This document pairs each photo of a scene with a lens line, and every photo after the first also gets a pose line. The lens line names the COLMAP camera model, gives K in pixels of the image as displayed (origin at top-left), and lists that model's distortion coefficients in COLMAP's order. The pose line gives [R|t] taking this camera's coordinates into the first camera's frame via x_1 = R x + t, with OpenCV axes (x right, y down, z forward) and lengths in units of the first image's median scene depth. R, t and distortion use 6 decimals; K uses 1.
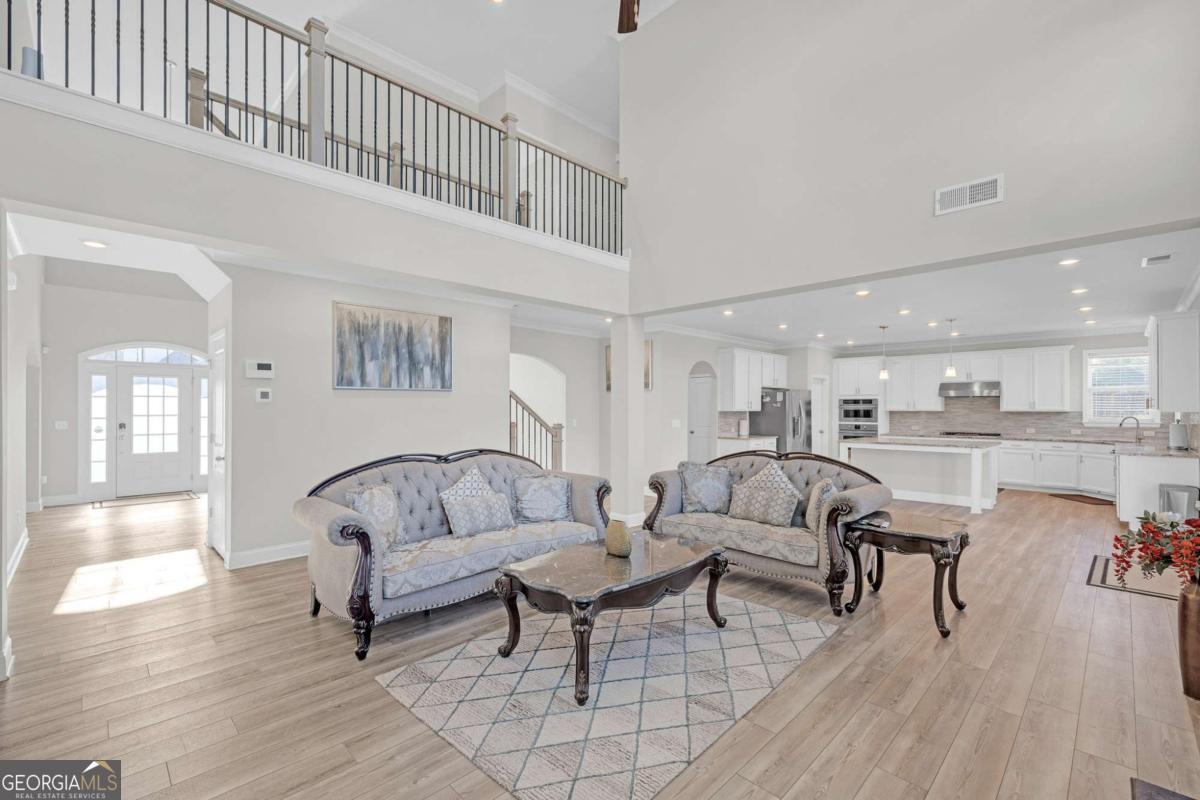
lens RADIAL K [[509.9, 0, 598.7], [0, 509.9, 404.4], [0, 0, 1]] dist [0.001773, 0.000499]
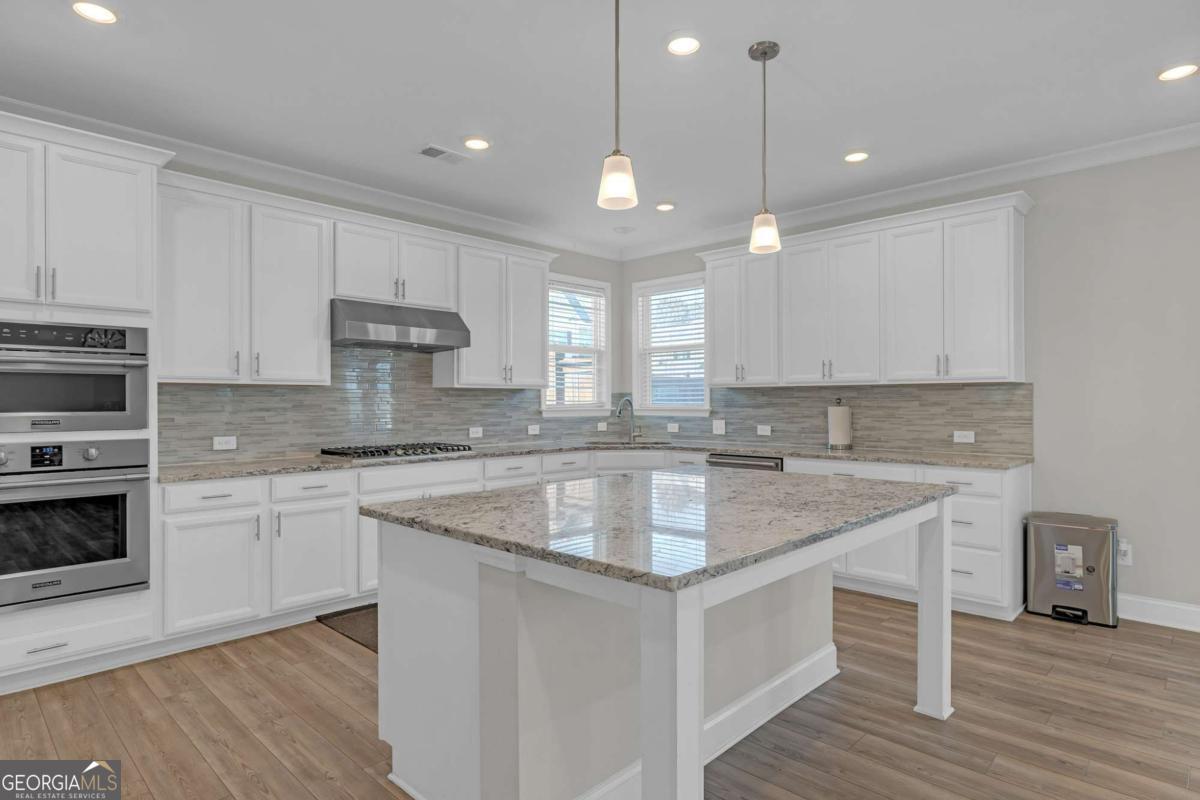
lens RADIAL K [[654.8, 0, 600.0], [0, 654.8, 397.7], [0, 0, 1]] dist [0.001918, -0.001219]
pose [[-0.032712, 0.004977, 0.999452, 0.267395], [-0.006105, 0.999968, -0.005180, 0.023590], [-0.999446, -0.006271, -0.032680, 0.896496]]
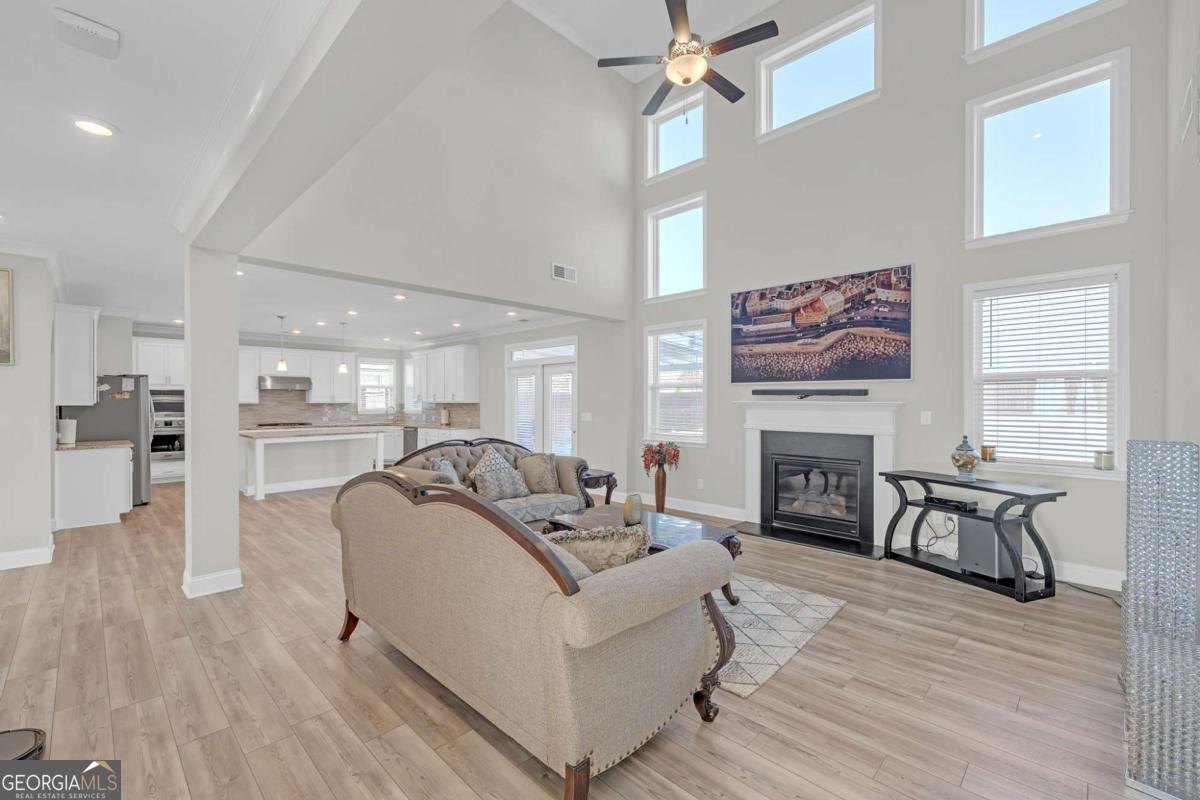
lens RADIAL K [[509.9, 0, 597.6], [0, 509.9, 402.1], [0, 0, 1]] dist [0.001773, 0.000499]
pose [[-0.017582, -0.004442, 0.999836, -0.380968], [-0.007948, 0.999959, 0.004303, 0.001004], [-0.999814, -0.007871, -0.017616, 0.364164]]
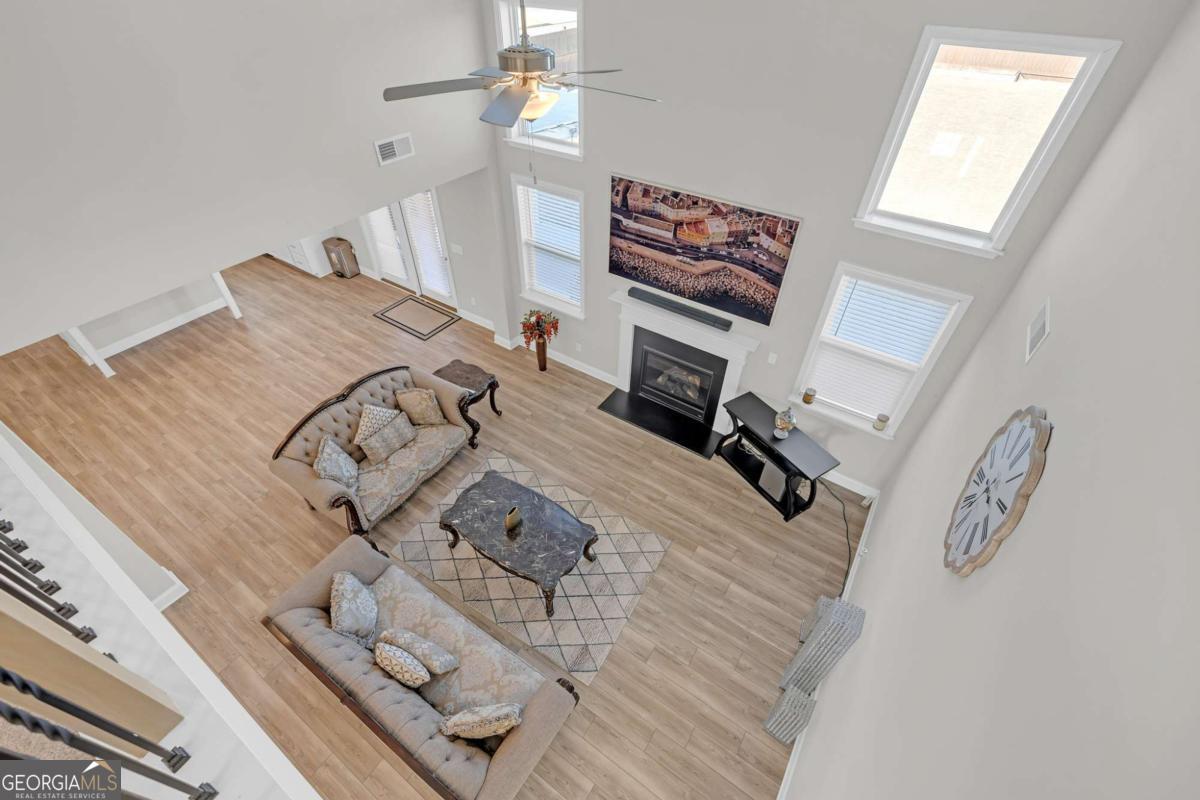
lens RADIAL K [[509.9, 0, 597.2], [0, 509.9, 403.1], [0, 0, 1]] dist [0.001773, 0.000499]
pose [[-0.206807, -0.664106, 0.718467, -0.277243], [-0.021296, 0.737223, 0.675313, -0.319768], [-0.978150, 0.124359, -0.166606, 0.318245]]
